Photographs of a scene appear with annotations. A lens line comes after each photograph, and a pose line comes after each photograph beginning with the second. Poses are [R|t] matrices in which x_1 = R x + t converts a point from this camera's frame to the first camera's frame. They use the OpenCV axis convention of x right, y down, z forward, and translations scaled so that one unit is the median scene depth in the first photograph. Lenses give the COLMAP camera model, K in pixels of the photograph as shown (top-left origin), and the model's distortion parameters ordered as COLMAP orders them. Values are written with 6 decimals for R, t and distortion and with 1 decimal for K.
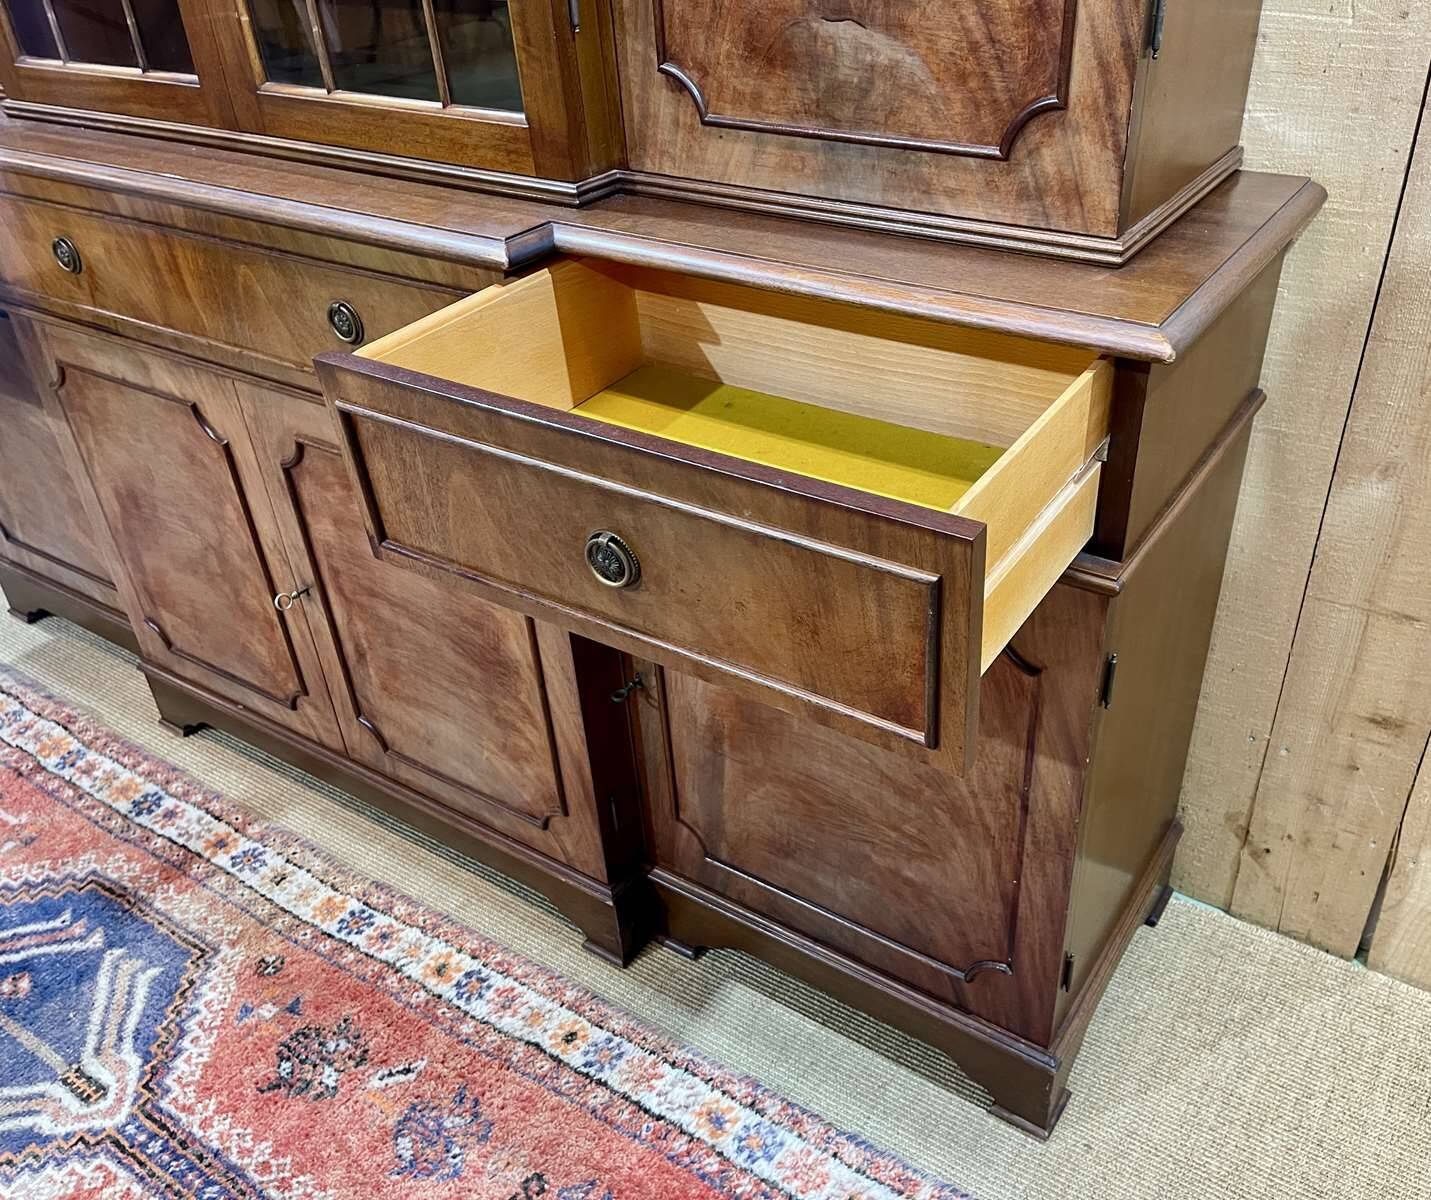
lens RADIAL K [[1226.7, 0, 786.9], [0, 1226.7, 617.0], [0, 0, 1]] dist [0.058286, -0.072932]
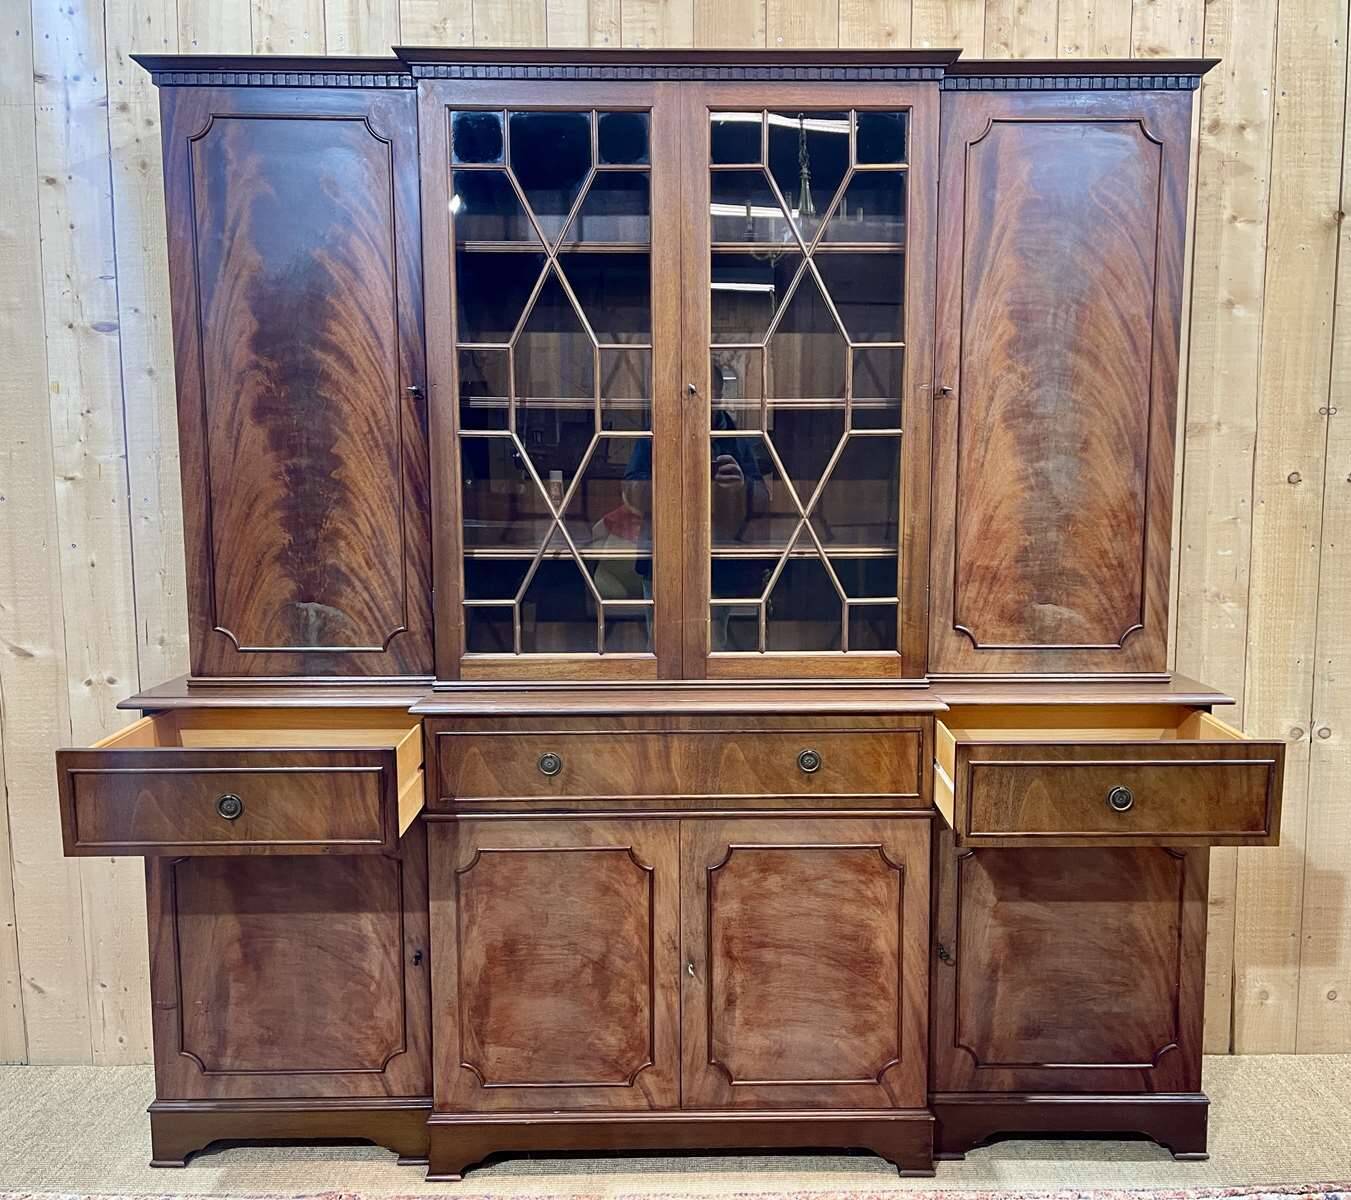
lens RADIAL K [[1222.4, 0, 717.1], [0, 1222.4, 599.8], [0, 0, 1]] dist [0.026505, -0.006430]
pose [[0.832145, -0.027683, 0.553866, -1.345147], [0.287681, 0.875404, -0.388468, 0.202495], [-0.474103, 0.482599, 0.736427, -0.368893]]
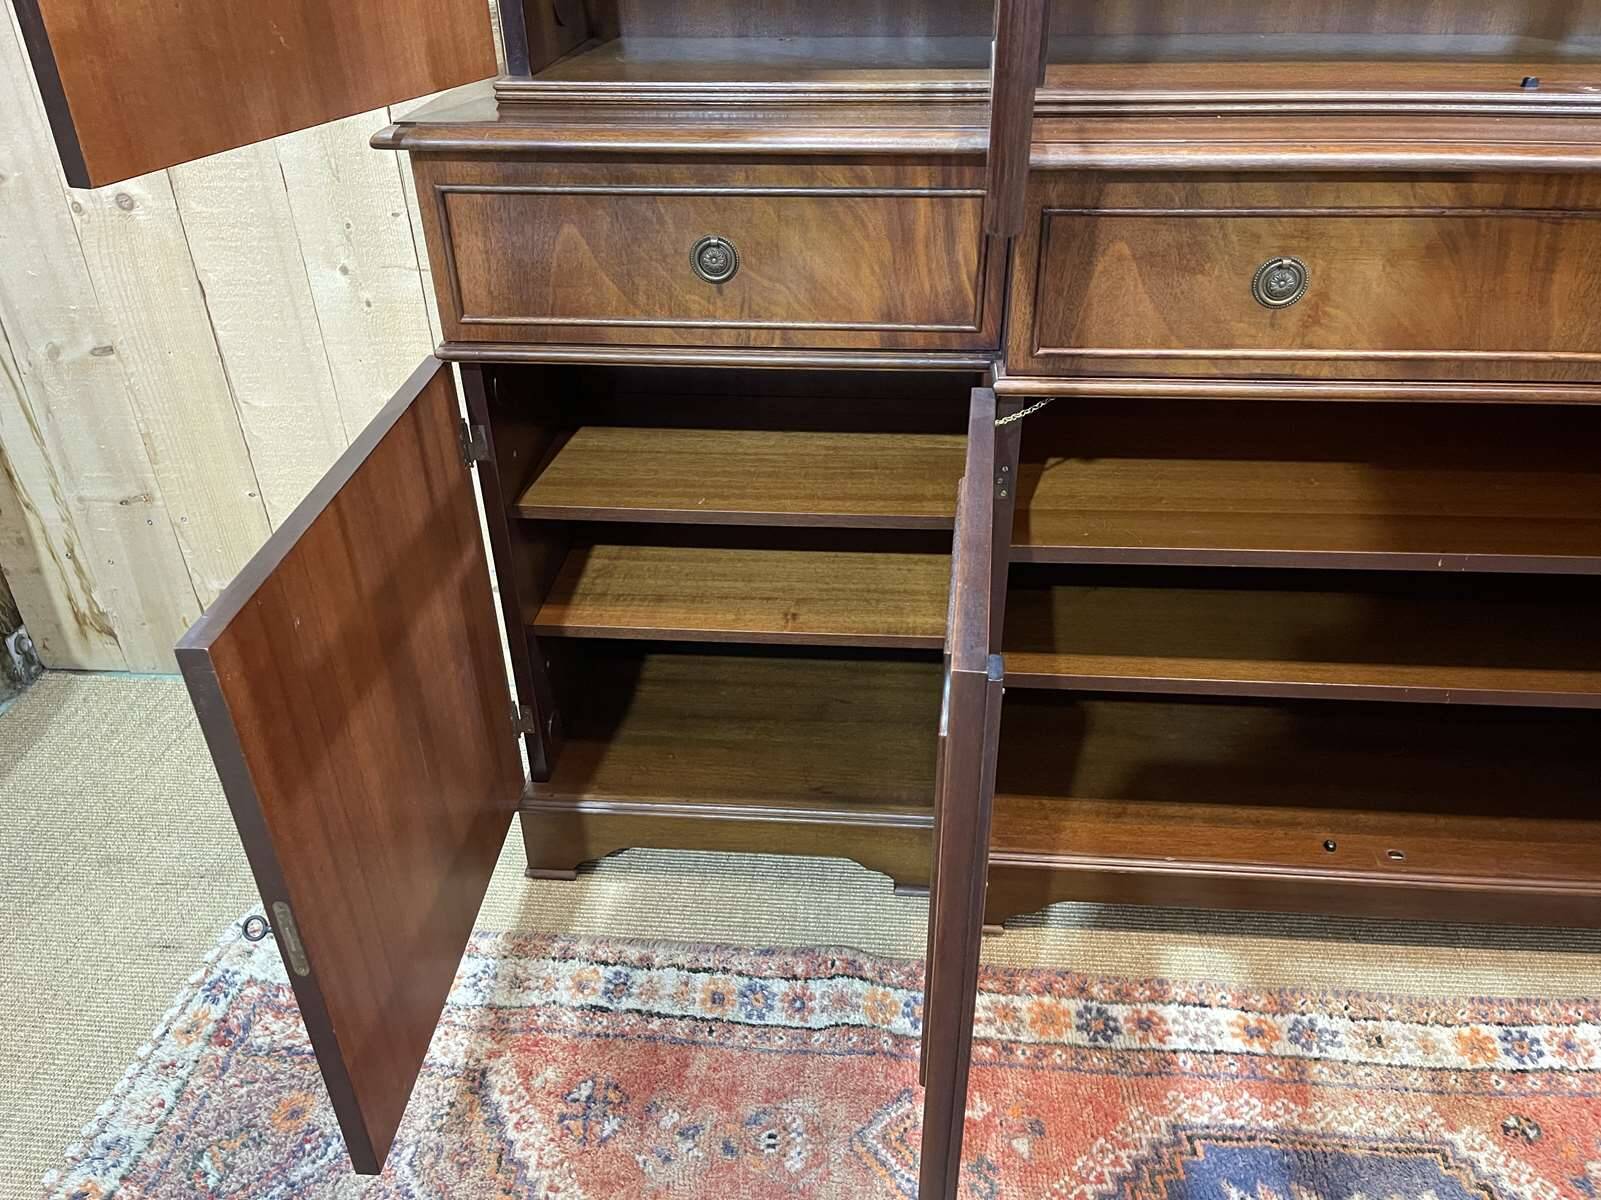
lens RADIAL K [[1218.5, 0, 806.2], [0, 1218.5, 607.2], [0, 0, 1]] dist [0.062419, -0.076670]
pose [[0.880128, -0.232449, 0.413936, -1.256097], [0.251747, 0.967759, 0.008177, -0.196598], [-0.402490, 0.097010, 0.910269, 0.501407]]
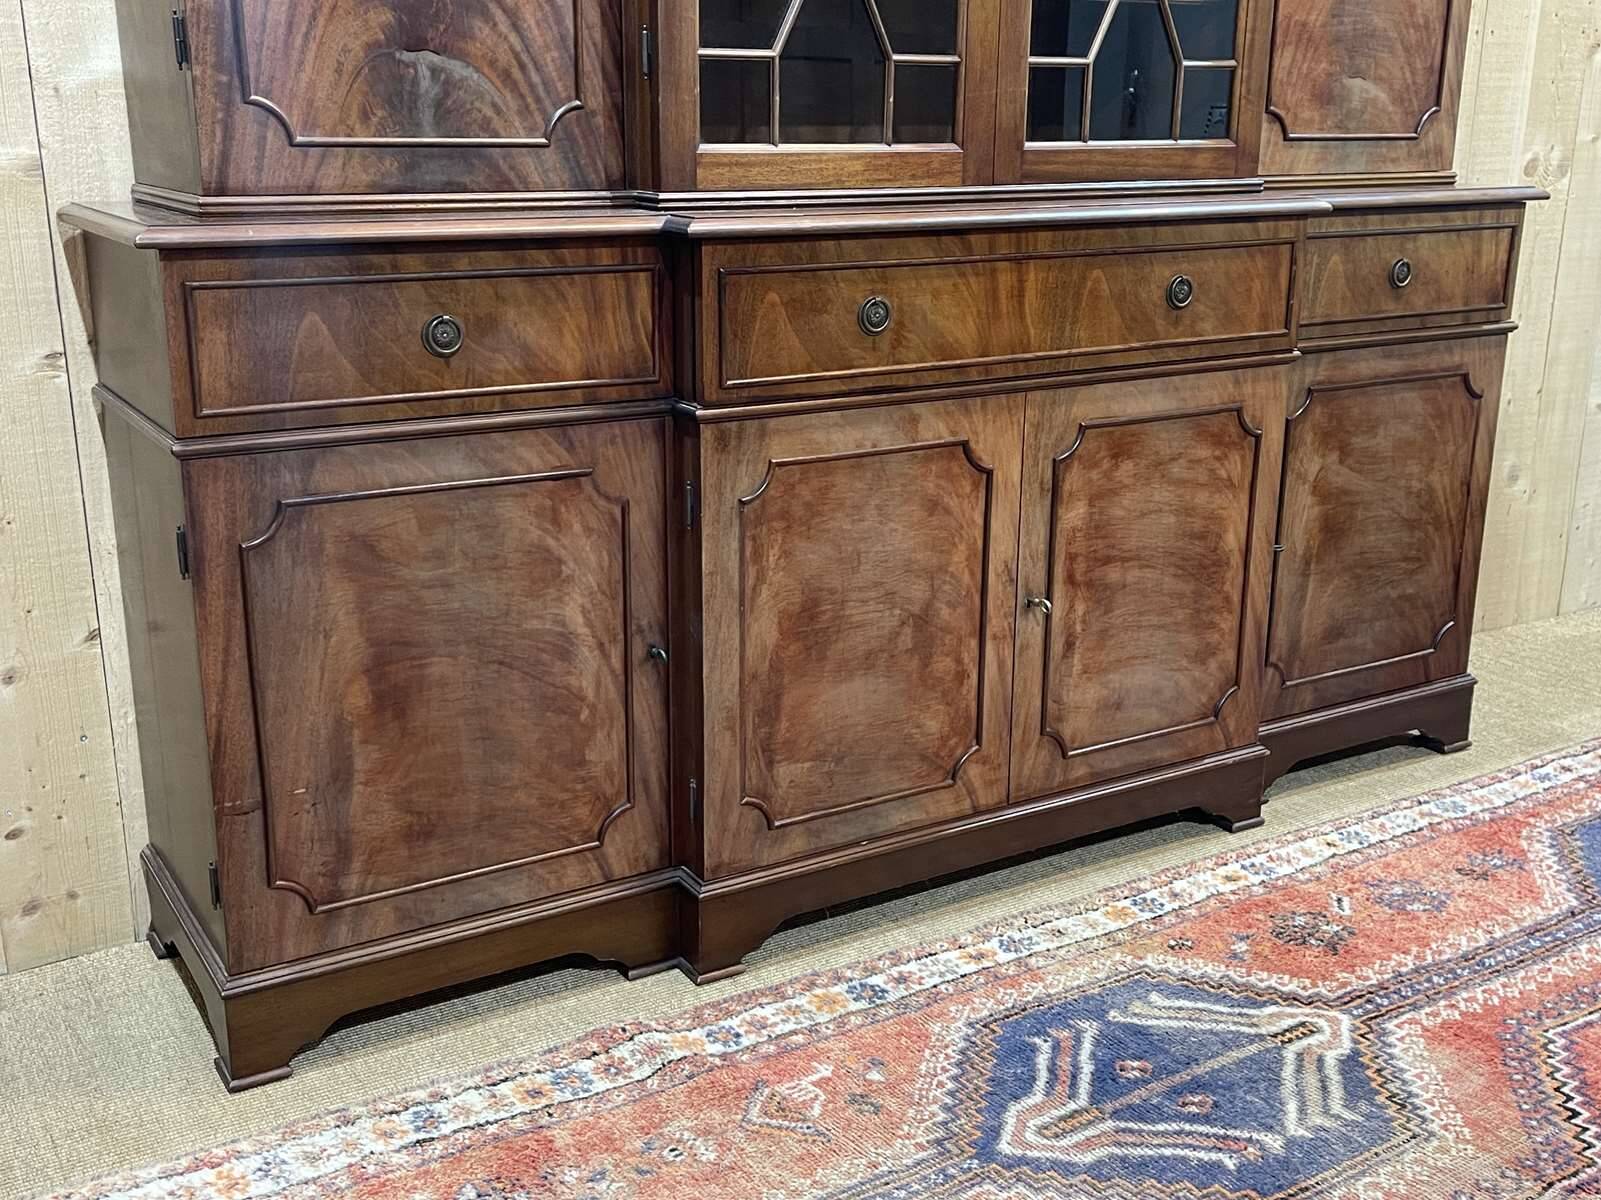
lens RADIAL K [[1701.7, 0, 821.2], [0, 1701.7, 609.1], [0, 0, 1]] dist [0.035516, 0.000000]
pose [[0.426338, -0.220825, 0.877196, -1.986076], [0.487266, 0.873088, -0.017032, -0.088960], [-0.762108, 0.434689, 0.479831, 0.511026]]
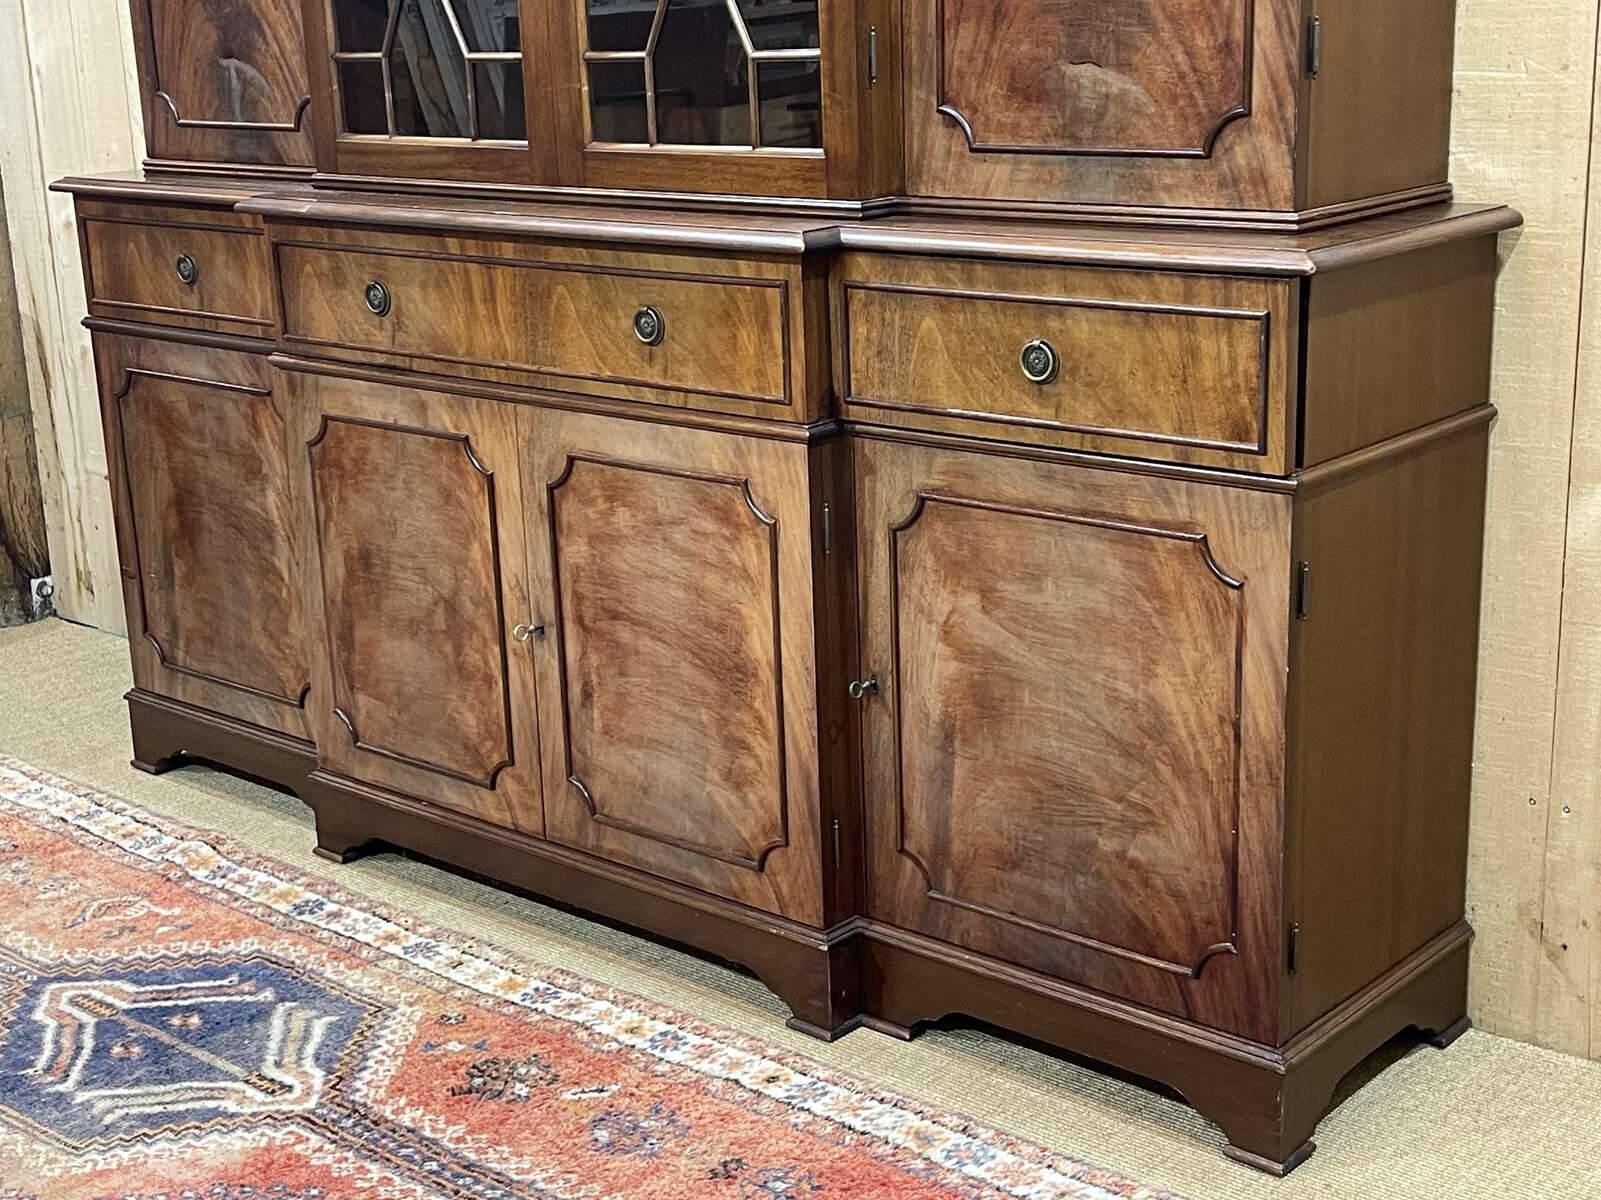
lens RADIAL K [[2235.1, 0, 801.3], [0, 2235.1, 614.9], [0, 0, 1]] dist [0.084154, 0.000000]
pose [[0.989085, 0.040411, -0.141699, 0.076845], [-0.081945, 0.950084, -0.301041, 0.557914], [0.122461, 0.309367, 0.943025, -0.749345]]
